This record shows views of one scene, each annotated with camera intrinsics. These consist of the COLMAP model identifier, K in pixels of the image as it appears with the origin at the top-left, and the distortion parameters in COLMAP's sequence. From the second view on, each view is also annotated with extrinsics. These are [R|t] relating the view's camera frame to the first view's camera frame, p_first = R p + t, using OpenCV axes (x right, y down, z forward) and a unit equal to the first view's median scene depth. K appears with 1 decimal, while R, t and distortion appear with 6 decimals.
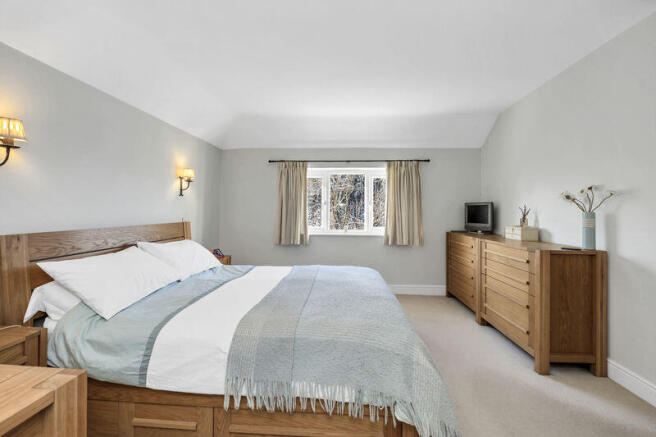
lens RADIAL K [[272.7, 0, 329.6], [0, 272.7, 210.3], [0, 0, 1]] dist [-0.001302, -0.000247]
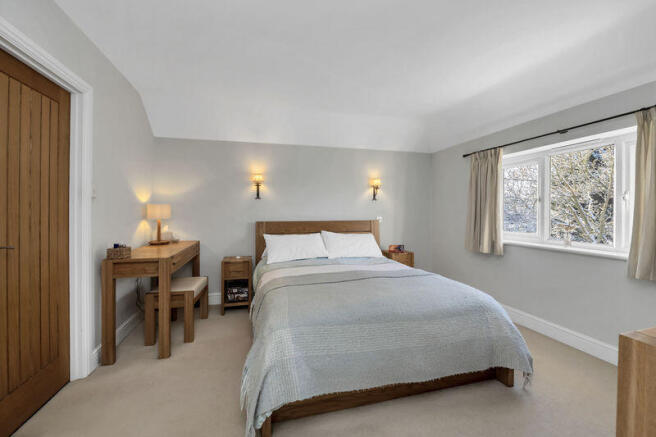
lens RADIAL K [[272.7, 0, 329.6], [0, 272.7, 210.3], [0, 0, 1]] dist [-0.001302, -0.000247]
pose [[0.321182, -0.005245, -0.947003, 0.497910], [0.005740, 0.999977, -0.003591, -0.000014], [0.947000, -0.004282, 0.321205, 0.299164]]
